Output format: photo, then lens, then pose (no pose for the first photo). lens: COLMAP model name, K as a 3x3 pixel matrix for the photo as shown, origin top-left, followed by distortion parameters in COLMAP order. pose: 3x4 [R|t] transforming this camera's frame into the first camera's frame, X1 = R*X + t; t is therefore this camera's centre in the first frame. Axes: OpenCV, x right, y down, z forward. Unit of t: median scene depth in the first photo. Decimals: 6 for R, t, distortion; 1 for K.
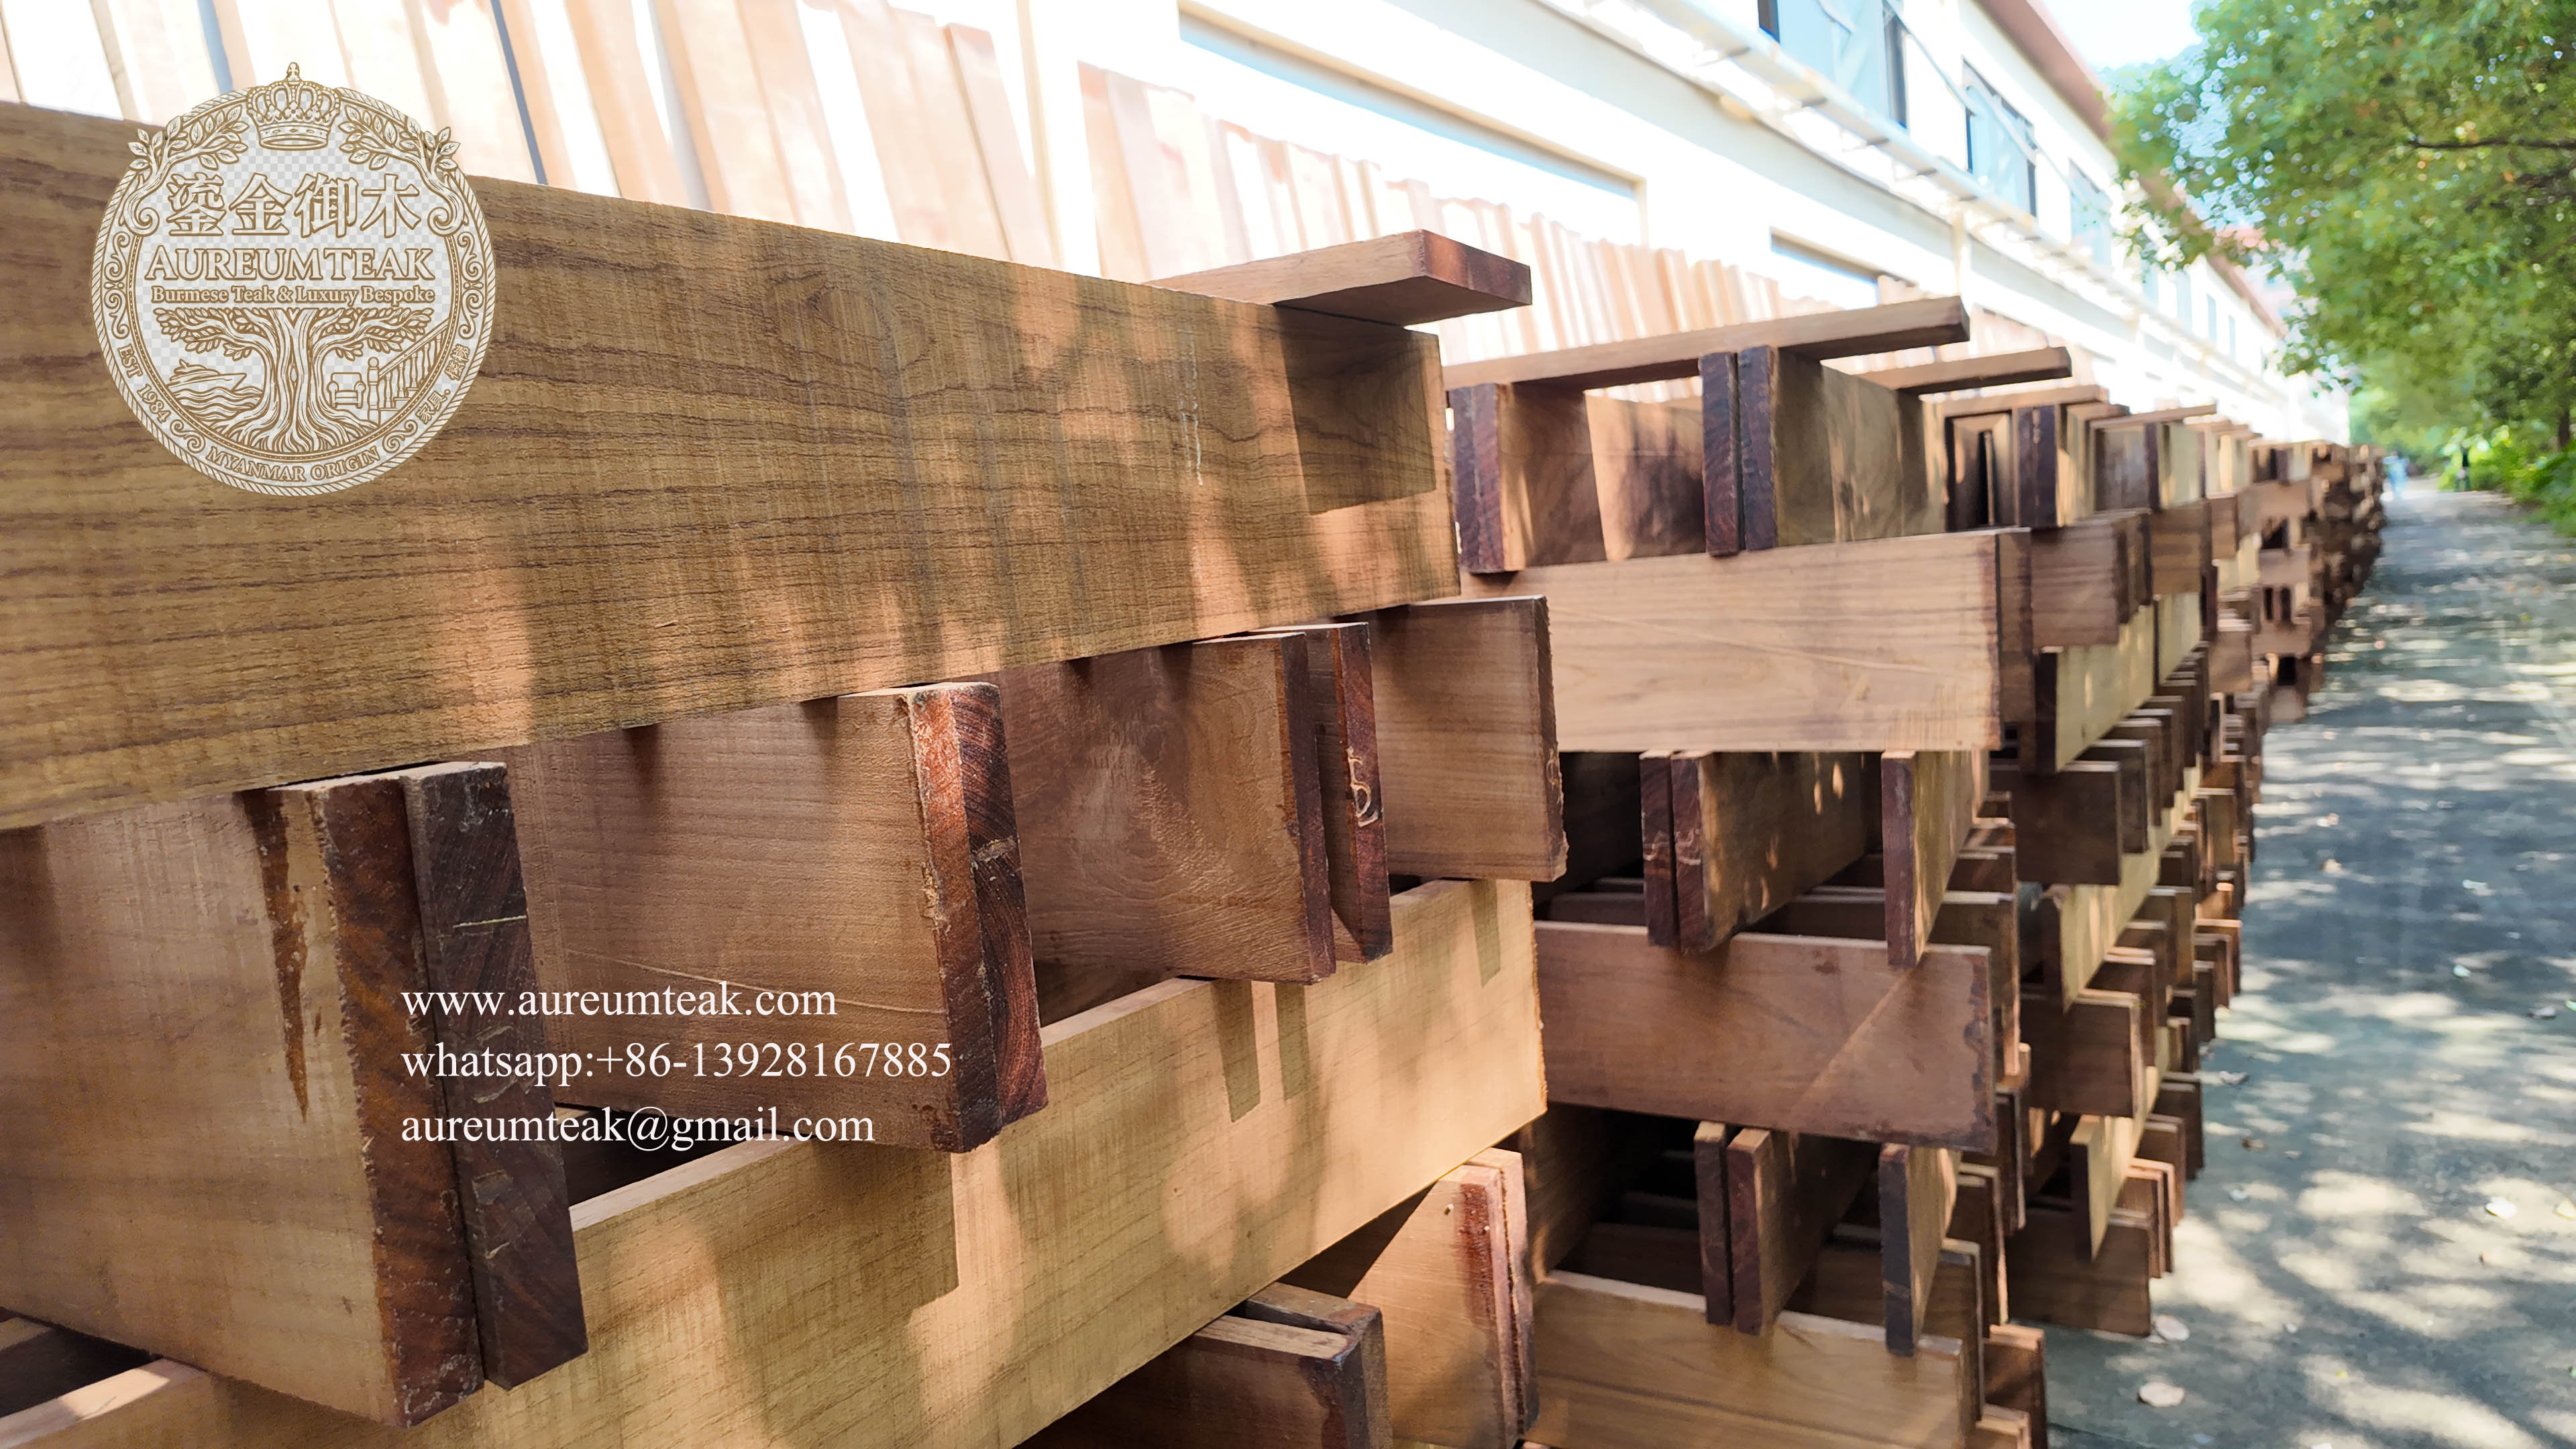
lens RADIAL K [[1617.2, 0, 1288.0], [0, 1617.2, 724.5], [0, 0, 1]] dist [-0.000594, 0.003580]
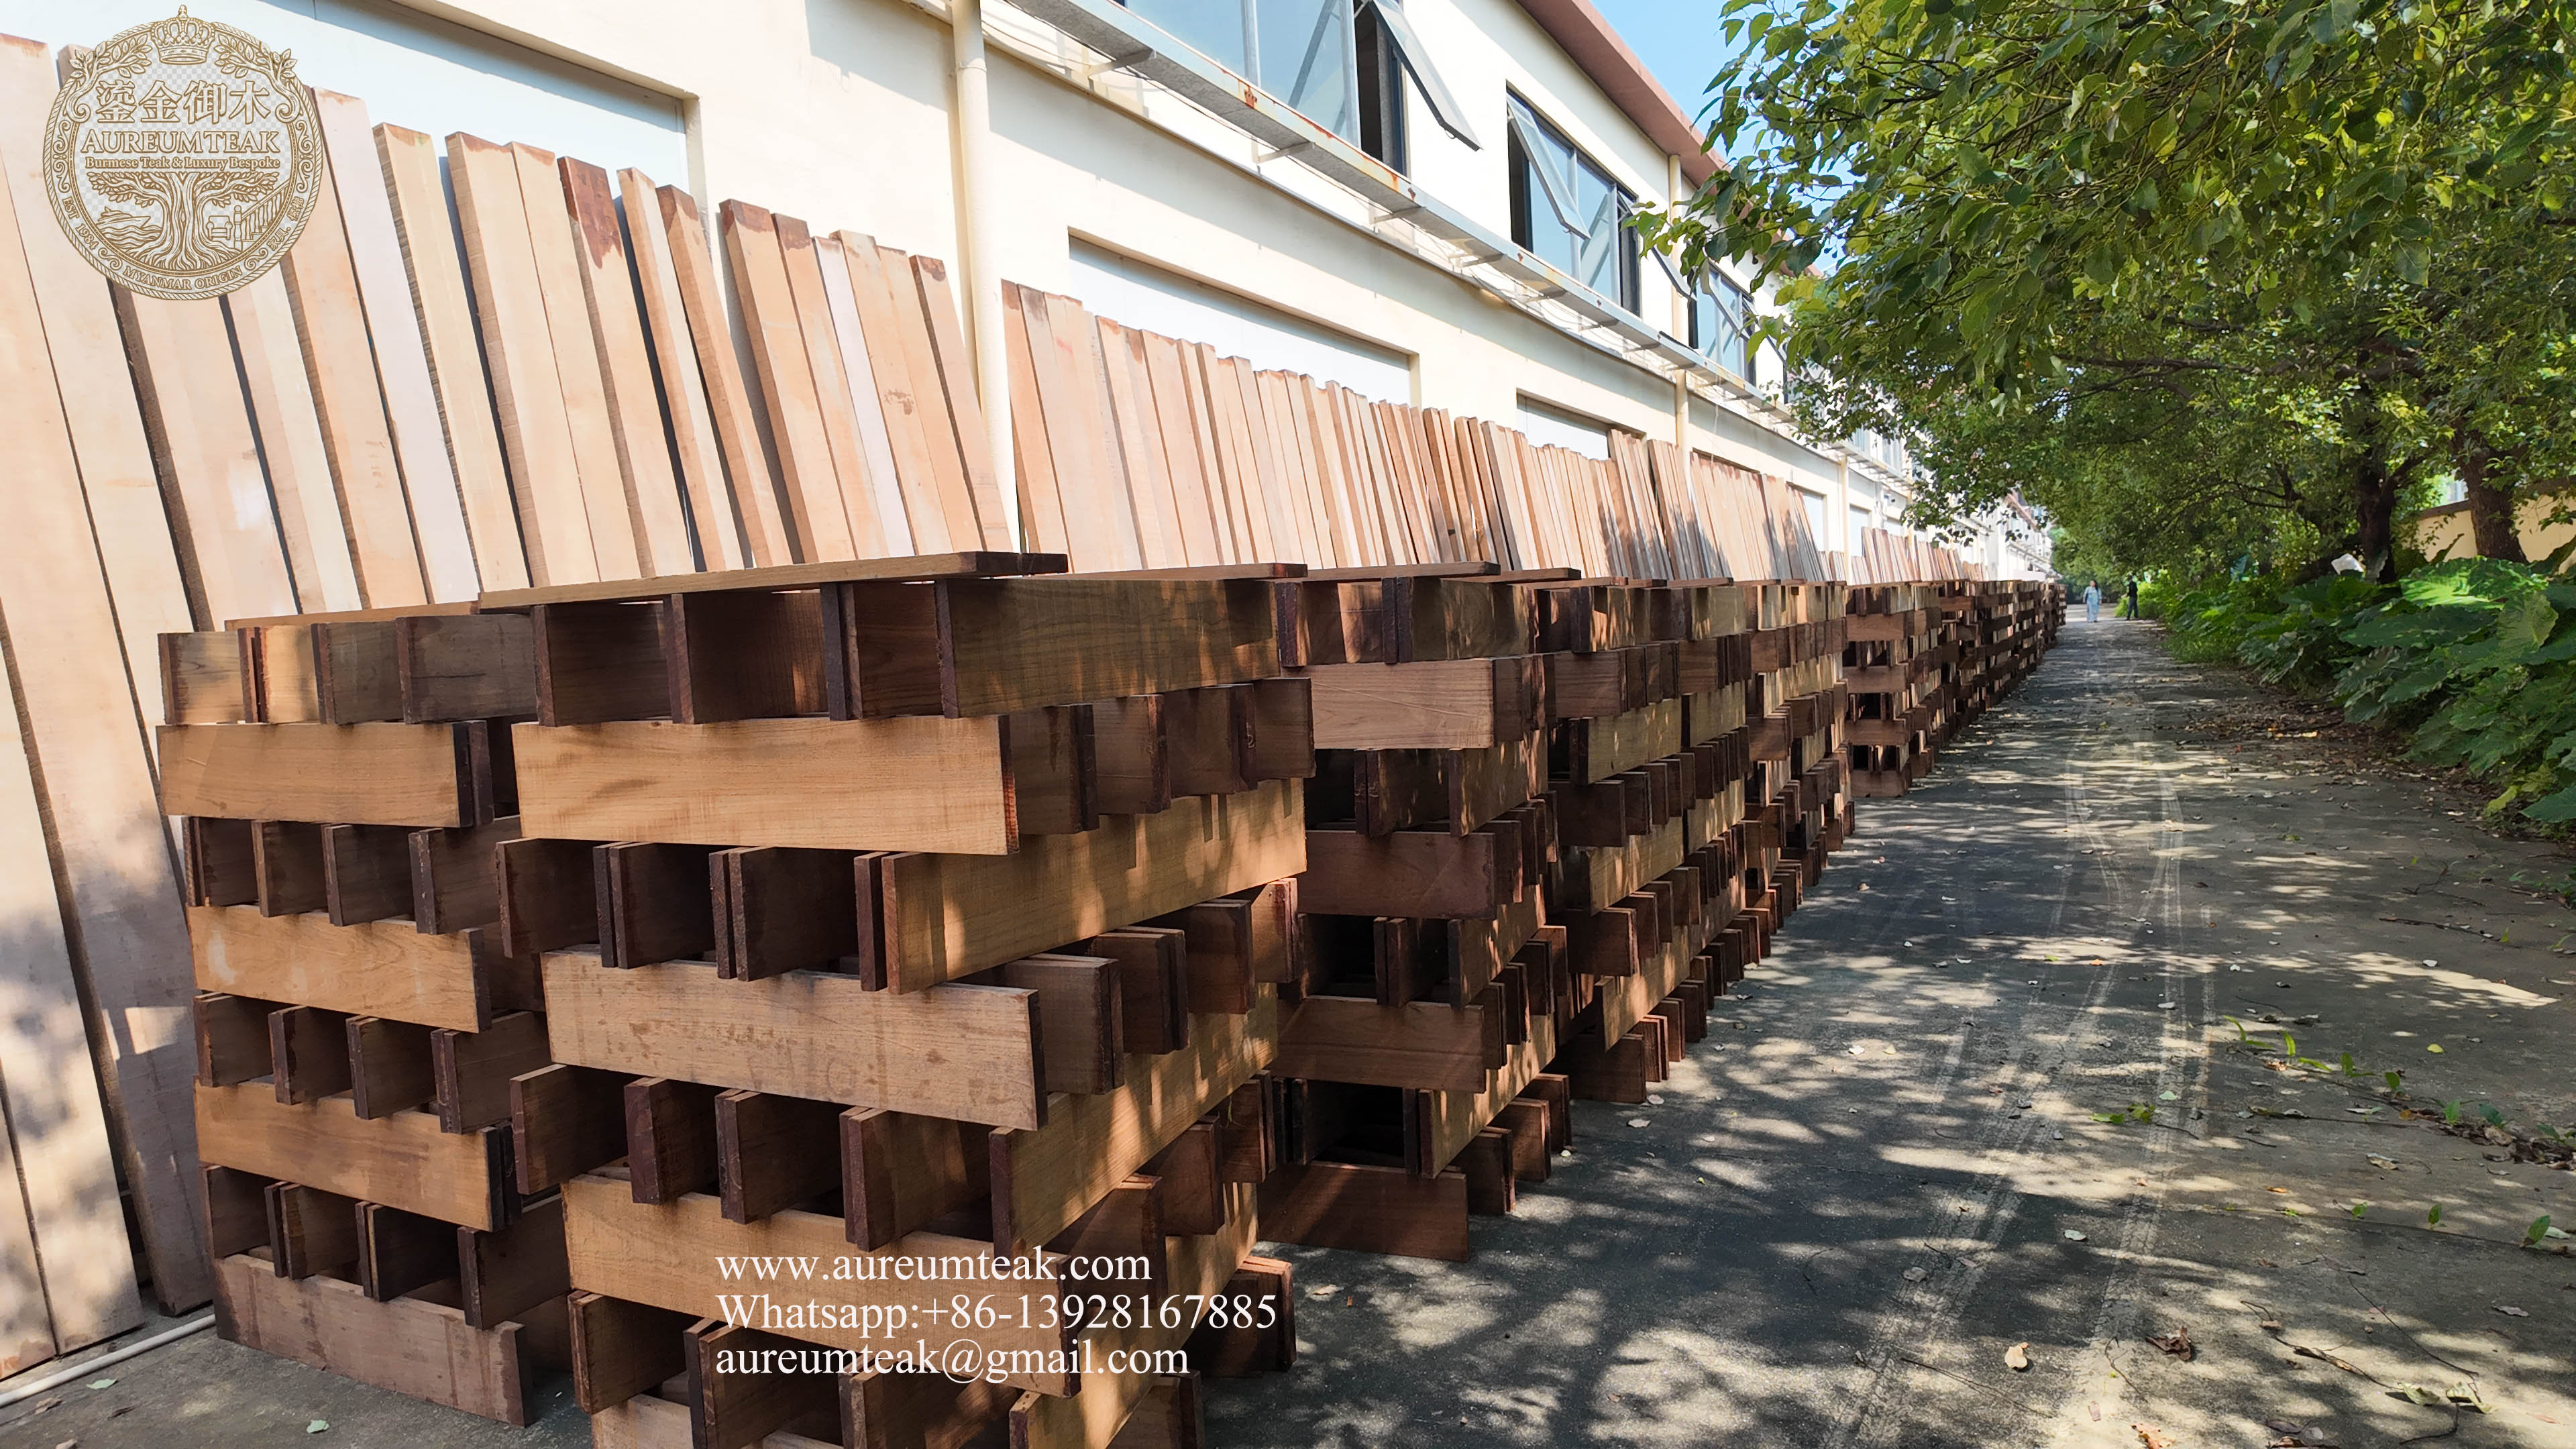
lens RADIAL K [[1560.1, 0, 1288.0], [0, 1560.1, 724.5], [0, 0, 1]] dist [0.066638, -0.062798]
pose [[0.991366, 0.033763, 0.126703, -0.033457], [-0.027740, 0.998413, -0.049000, 0.020535], [-0.128156, 0.045063, 0.990730, -0.254239]]
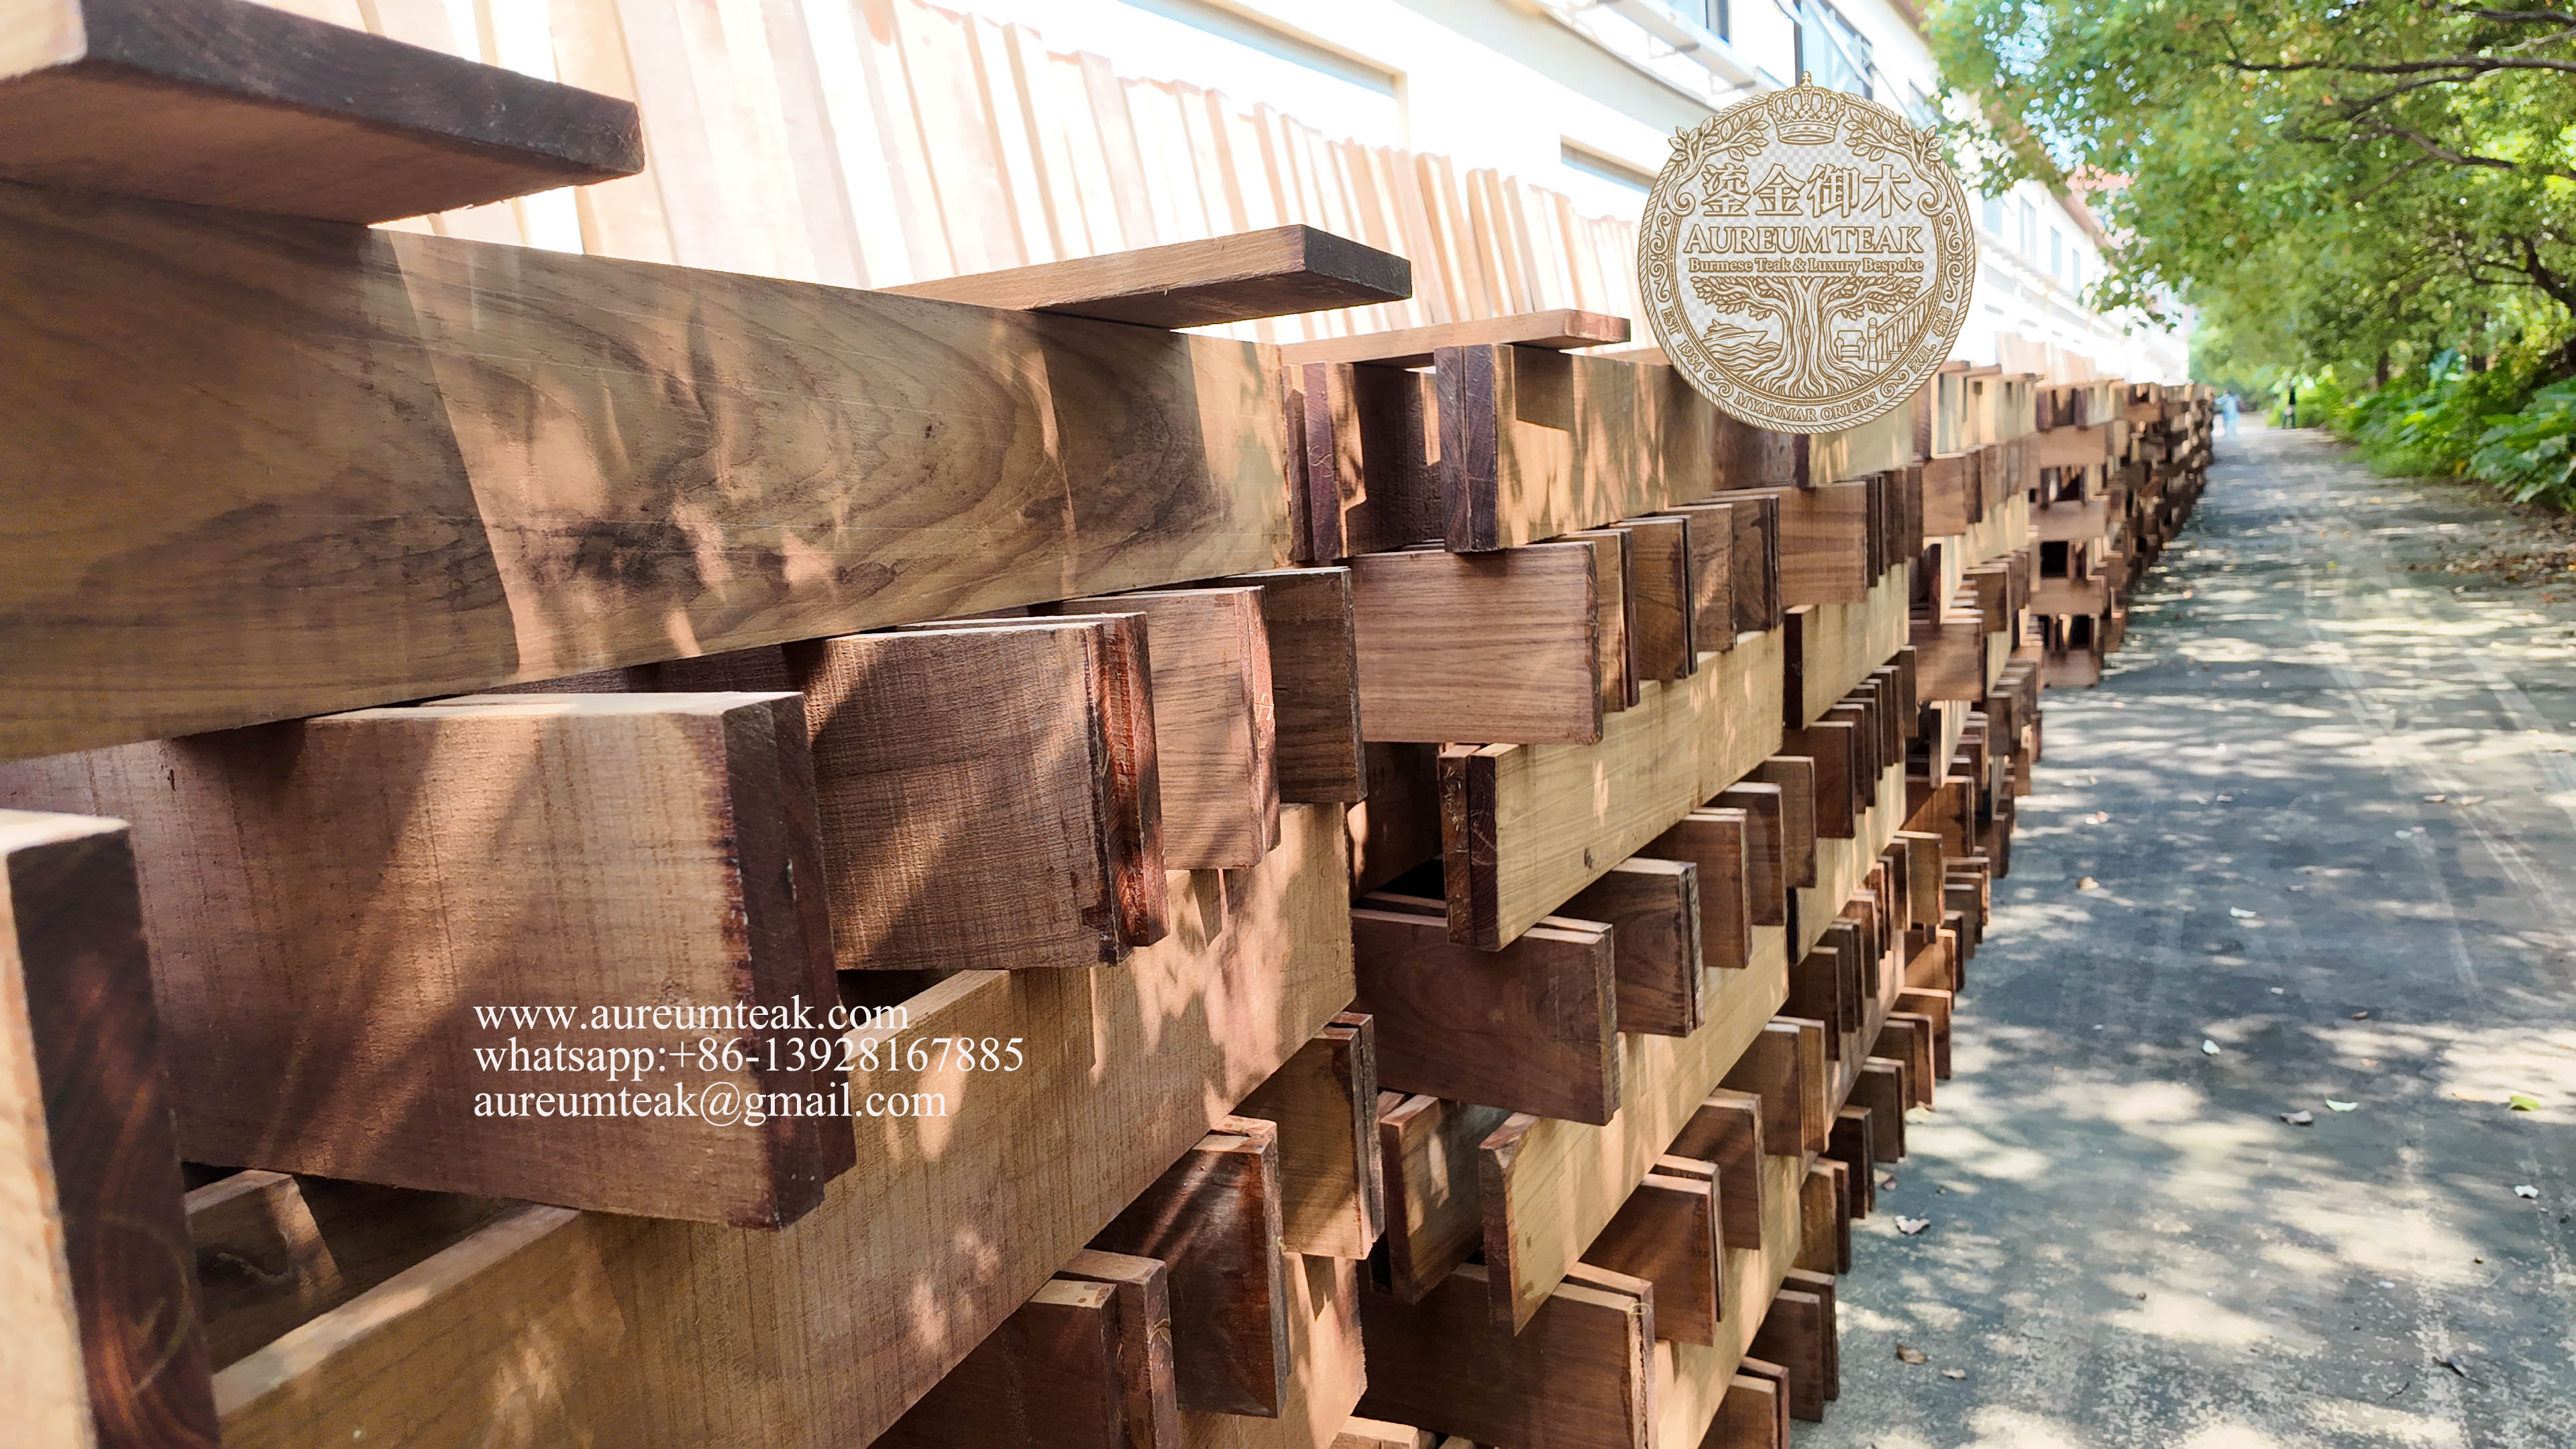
lens RADIAL K [[1617.2, 0, 1288.0], [0, 1617.2, 724.5], [0, 0, 1]] dist [-0.000594, 0.003580]
pose [[0.997091, -0.001025, 0.076213, 0.120914], [-0.002598, 0.998871, 0.047430, -0.029390], [-0.076176, -0.047490, 0.995963, 0.140179]]
